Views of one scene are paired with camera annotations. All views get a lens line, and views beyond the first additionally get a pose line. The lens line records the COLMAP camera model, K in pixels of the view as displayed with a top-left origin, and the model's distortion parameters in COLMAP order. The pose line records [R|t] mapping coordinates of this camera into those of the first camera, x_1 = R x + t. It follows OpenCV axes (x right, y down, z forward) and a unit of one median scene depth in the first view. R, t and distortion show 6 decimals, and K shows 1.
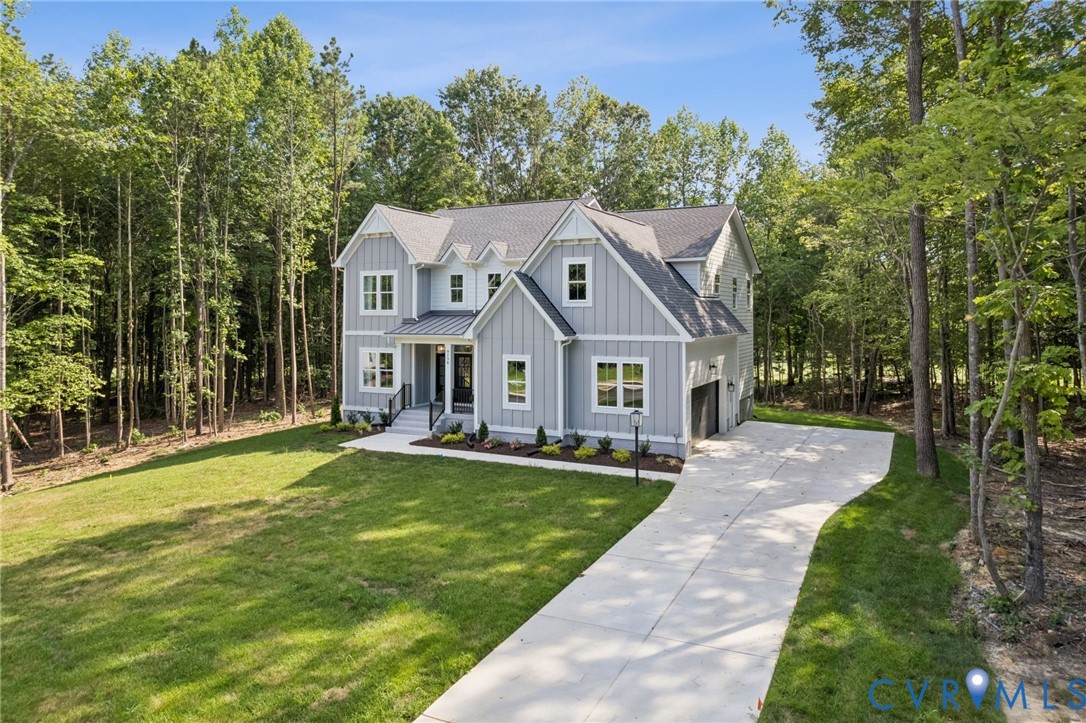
lens RADIAL K [[594.6, 0, 543.1], [0, 594.6, 305.3], [0, 0, 1]] dist [-0.002346, -0.000068]
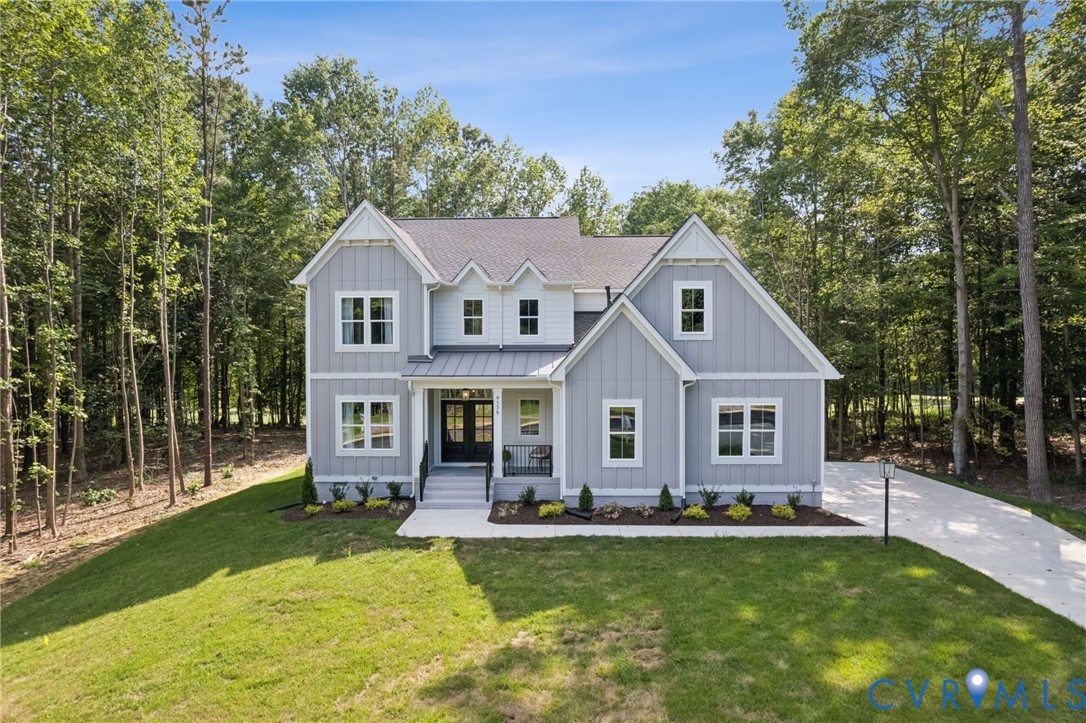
lens RADIAL K [[610.4, 0, 543.0], [0, 610.4, 361.5], [0, 0, 1]] dist [-0.015042, 0.000488]
pose [[0.926832, -0.006073, 0.375427, -0.422257], [-0.003818, 0.999665, 0.025596, 0.010469], [-0.375457, -0.025156, 0.926498, 0.255387]]
